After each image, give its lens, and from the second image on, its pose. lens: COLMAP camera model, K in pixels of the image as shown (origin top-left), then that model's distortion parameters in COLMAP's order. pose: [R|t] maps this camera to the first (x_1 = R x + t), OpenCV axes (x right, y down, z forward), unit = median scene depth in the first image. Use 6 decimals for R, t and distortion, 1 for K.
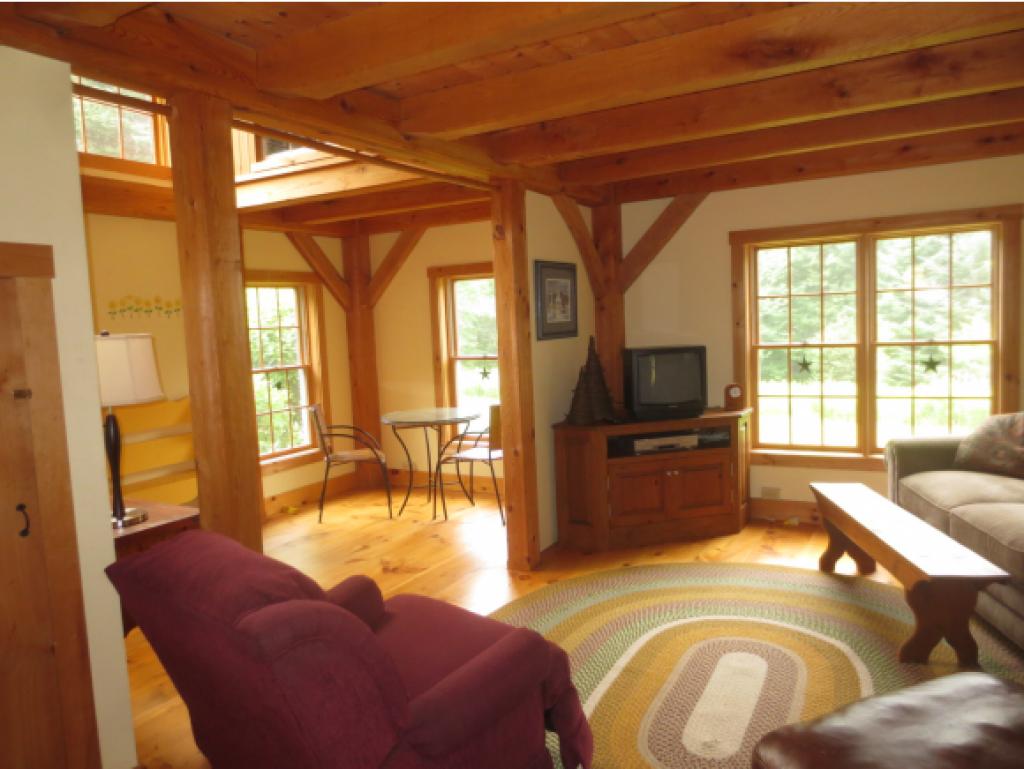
lens RADIAL K [[728.9, 0, 508.3], [0, 728.9, 382.8], [0, 0, 1]] dist [-0.022986, 0.004392]
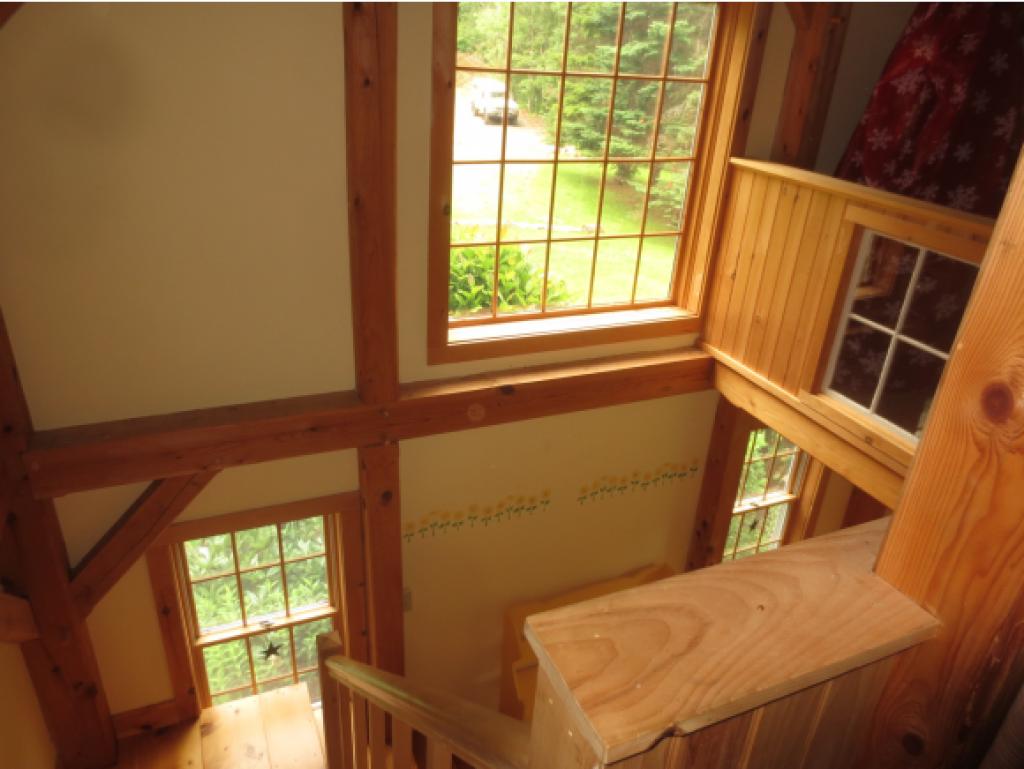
lens RADIAL K [[728.9, 0, 508.3], [0, 728.9, 382.8], [0, 0, 1]] dist [-0.022986, 0.004392]
pose [[0.802467, 0.345093, -0.486783, -0.196390], [-0.150564, 0.906504, 0.394438, -0.415452], [0.577388, -0.243231, 0.779398, 0.256354]]
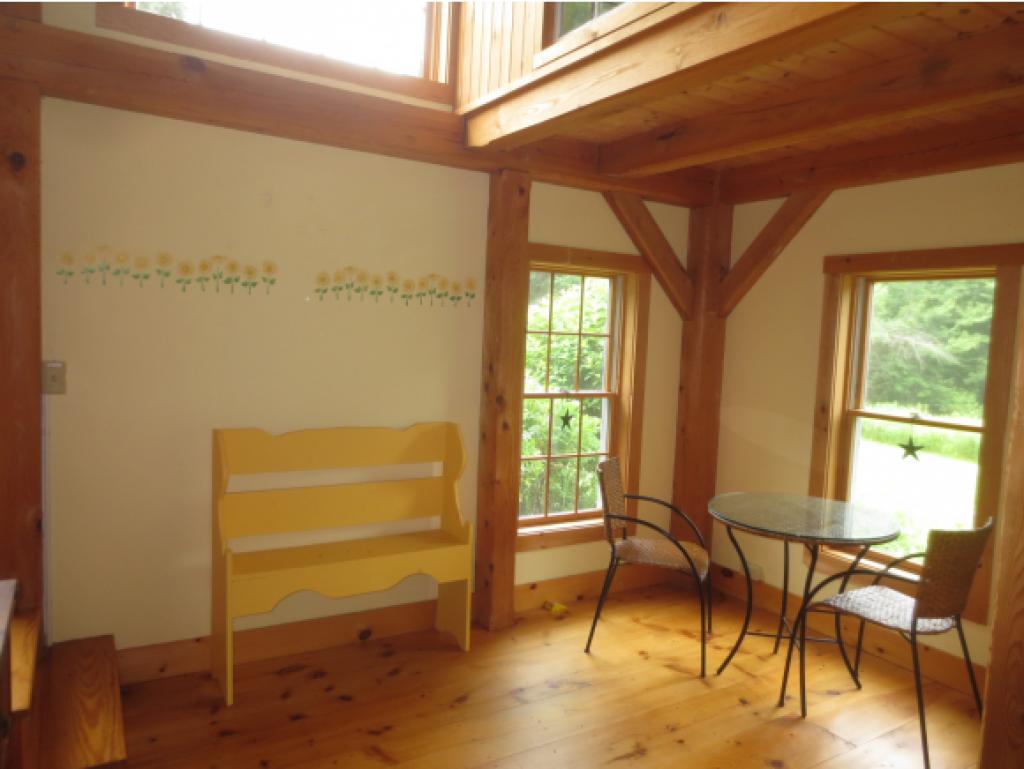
lens RADIAL K [[728.9, 0, 508.3], [0, 728.9, 382.8], [0, 0, 1]] dist [-0.022986, 0.004392]
pose [[0.875615, 0.119625, -0.467961, -0.050402], [-0.125960, 0.991874, 0.017867, -0.035071], [0.466296, 0.043300, 0.883568, 0.375829]]
